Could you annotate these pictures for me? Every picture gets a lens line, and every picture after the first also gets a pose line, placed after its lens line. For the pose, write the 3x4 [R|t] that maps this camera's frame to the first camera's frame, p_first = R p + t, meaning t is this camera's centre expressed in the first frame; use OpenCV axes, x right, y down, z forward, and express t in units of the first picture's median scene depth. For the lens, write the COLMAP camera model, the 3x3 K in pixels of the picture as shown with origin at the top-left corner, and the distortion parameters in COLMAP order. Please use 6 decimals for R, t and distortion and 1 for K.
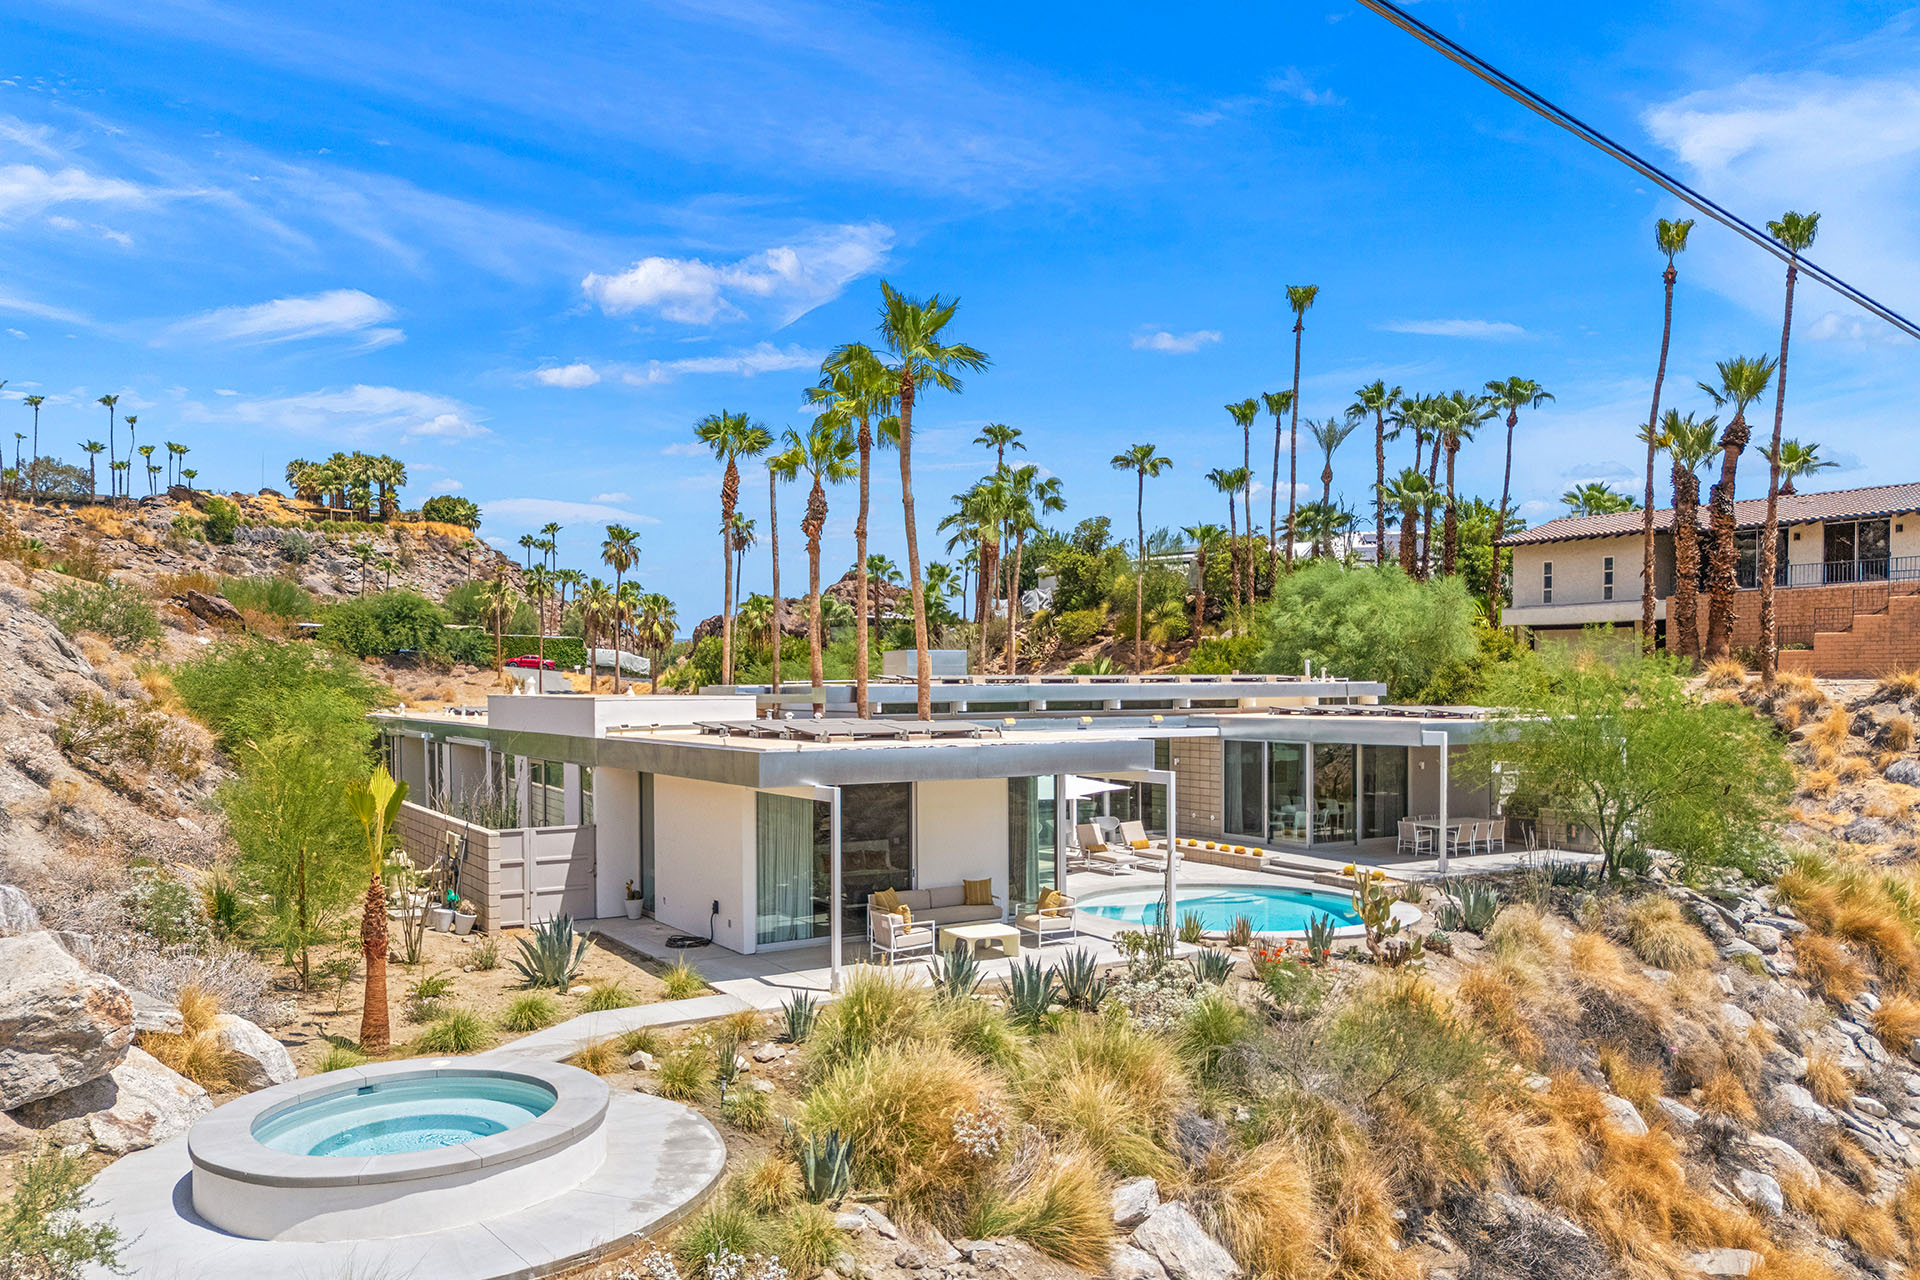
lens RADIAL K [[1416.4, 0, 960.6], [0, 1416.4, 717.2], [0, 0, 1]] dist [0.062844, -0.052705]
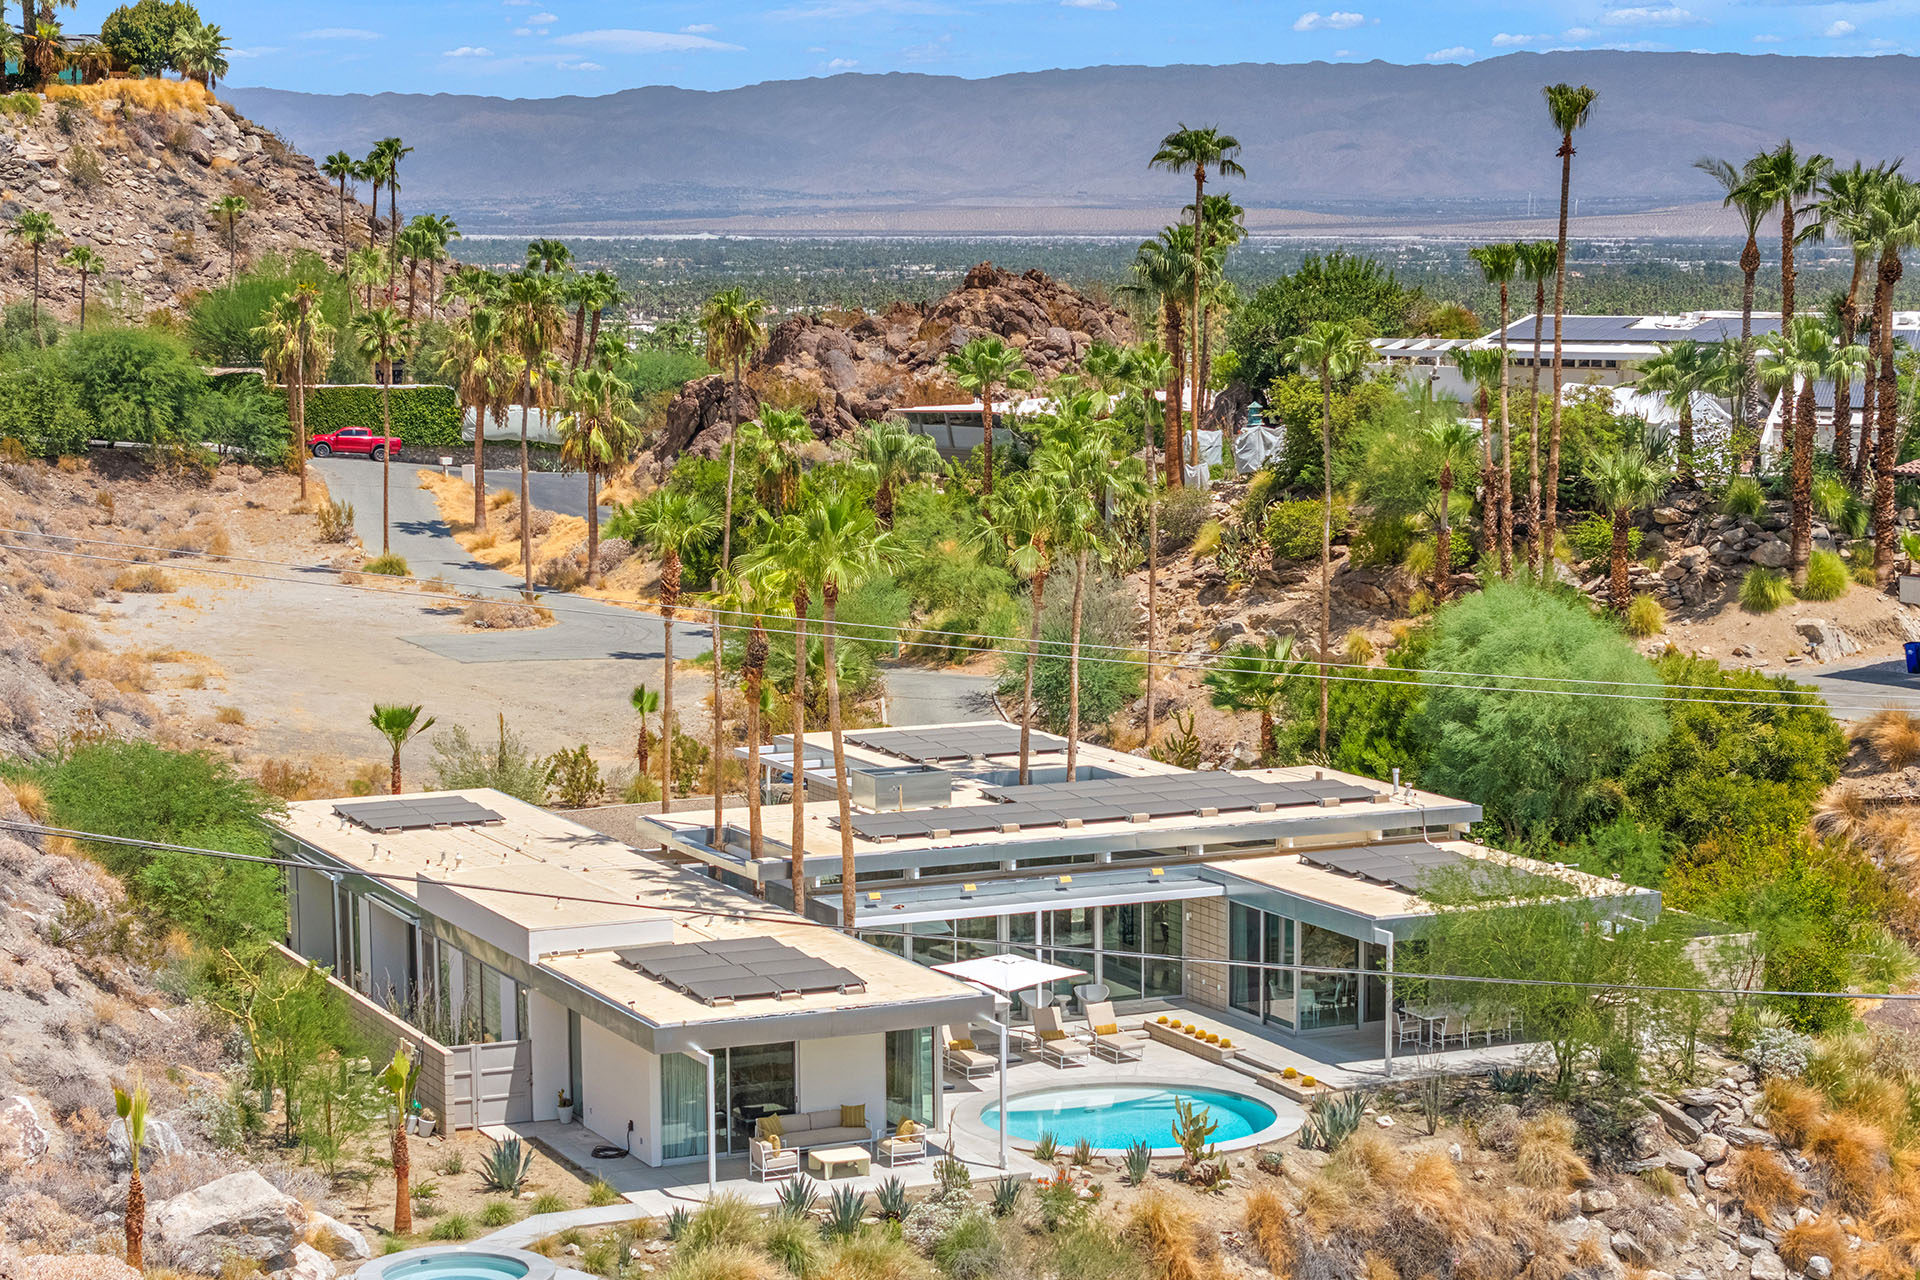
lens RADIAL K [[3877.7, 0, 992.1], [0, 3877.7, 730.2], [0, 0, 1]] dist [-0.036451, 0.492121]
pose [[0.993546, 0.013826, -0.112585, 0.236013], [-0.001691, 0.994239, 0.107177, -0.262143], [0.113418, -0.106295, 0.987845, -1.034820]]
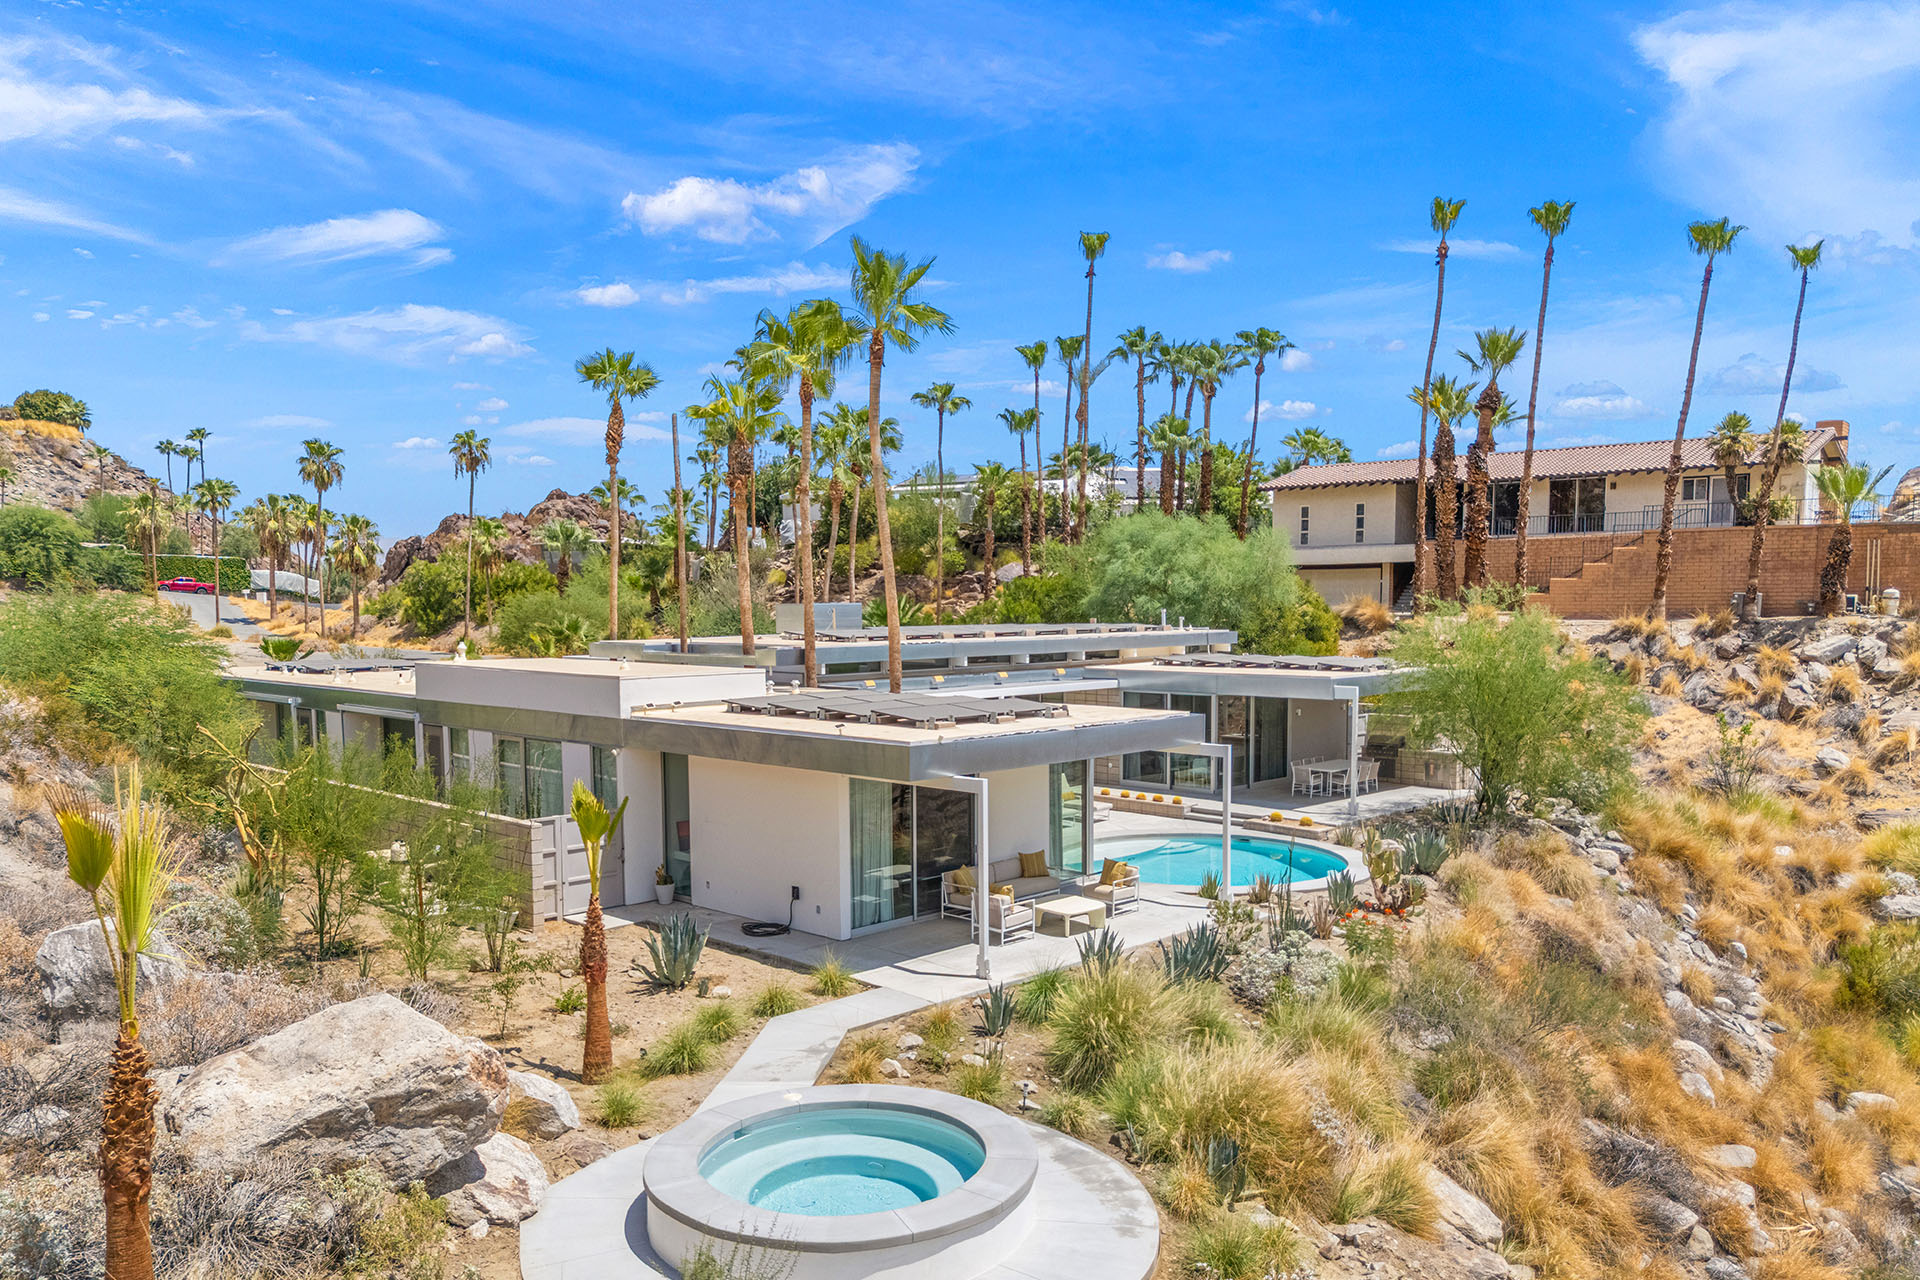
lens RADIAL K [[1416.4, 0, 960.6], [0, 1416.4, 717.2], [0, 0, 1]] dist [0.062844, -0.052705]
pose [[0.971235, -0.021450, 0.237156, -0.137392], [0.007208, 0.998126, 0.060758, -0.022439], [-0.238015, -0.057301, 0.969570, 0.010358]]
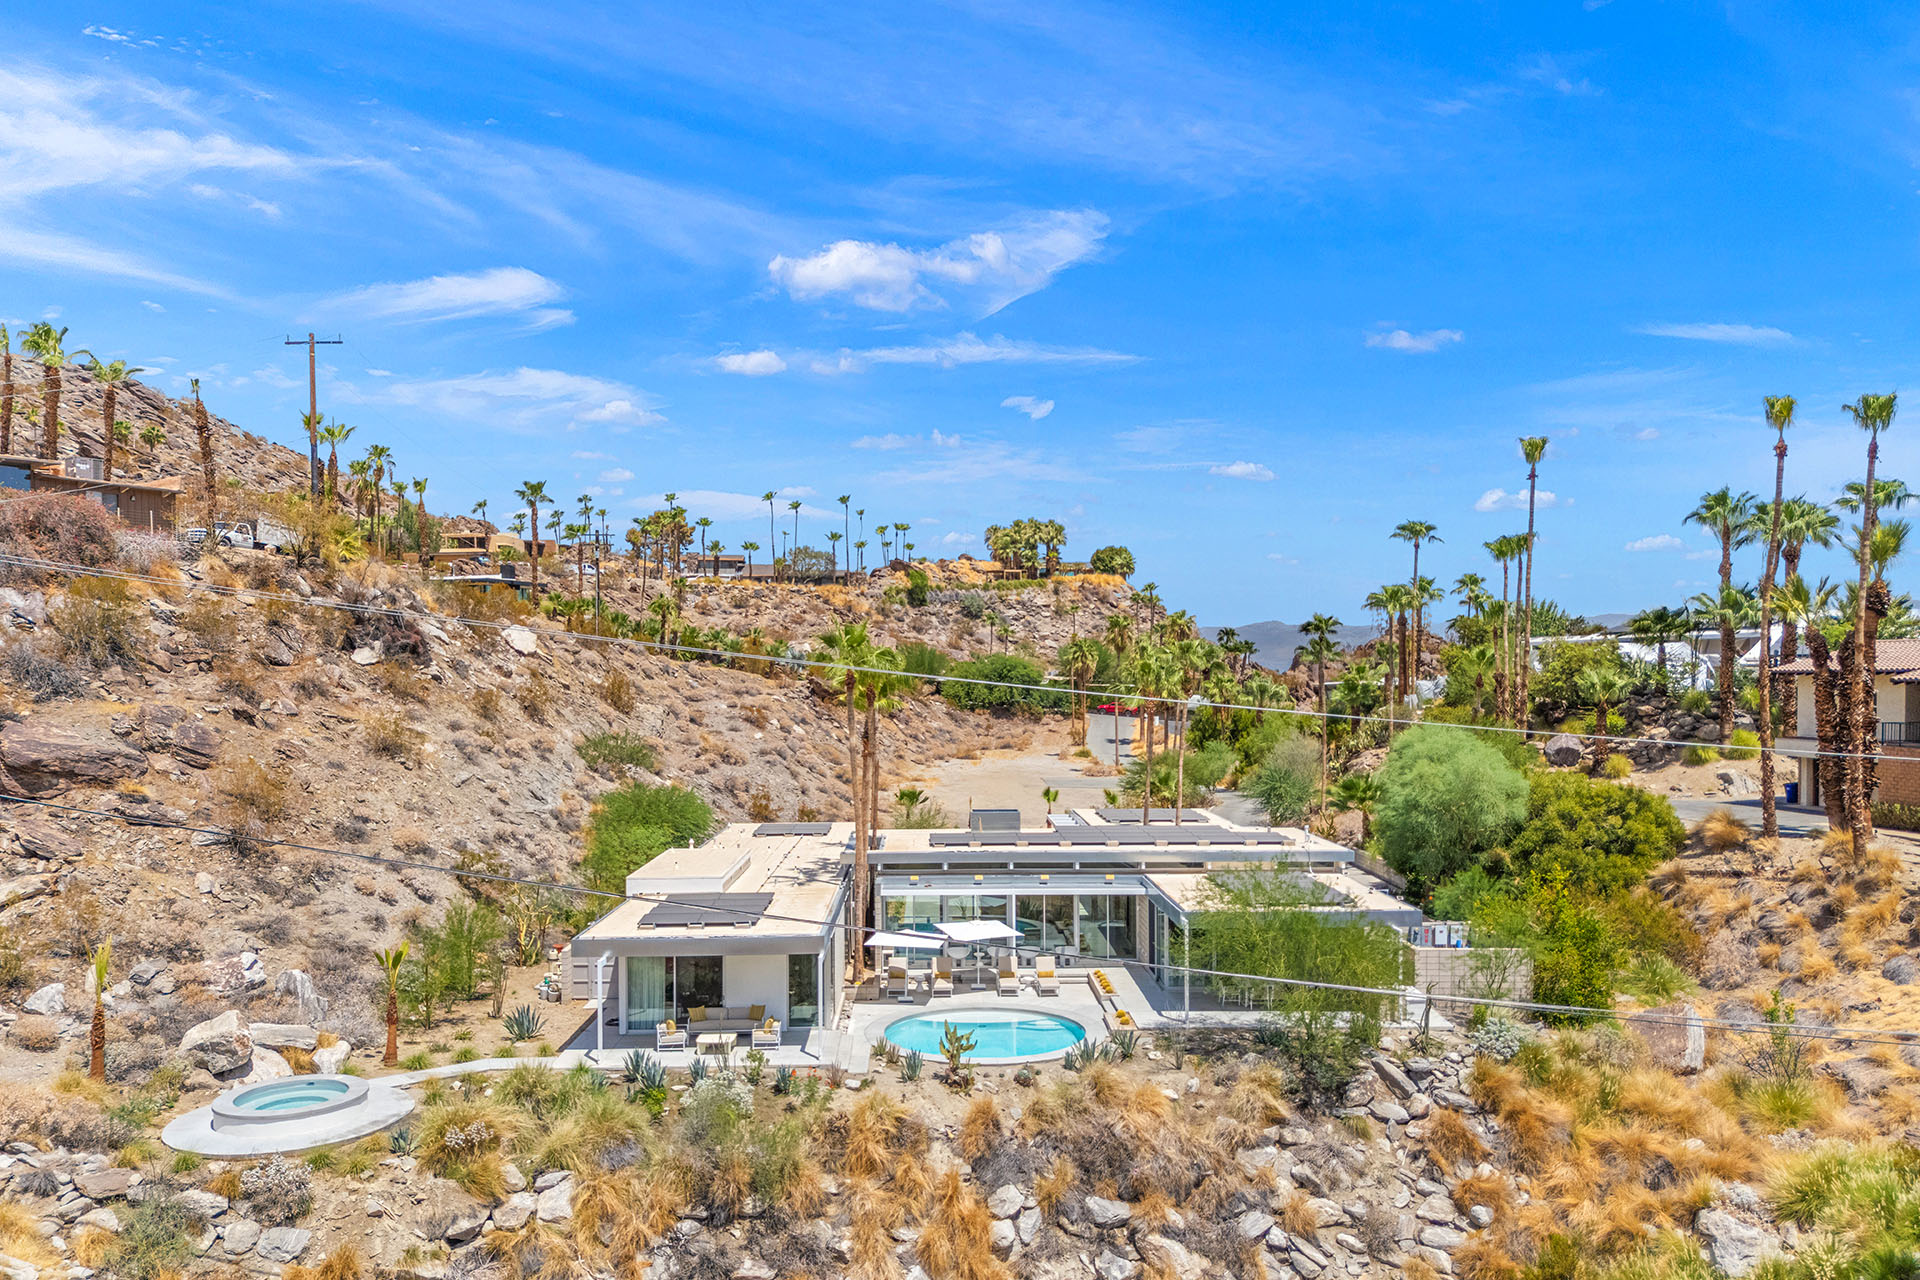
lens RADIAL K [[1416.4, 0, 960.6], [0, 1416.4, 717.2], [0, 0, 1]] dist [0.062844, -0.052705]
pose [[0.860957, 0.014464, -0.508472, 0.545591], [-0.011400, 0.999893, 0.009139, -0.127114], [0.508550, -0.002072, 0.861030, -0.188591]]
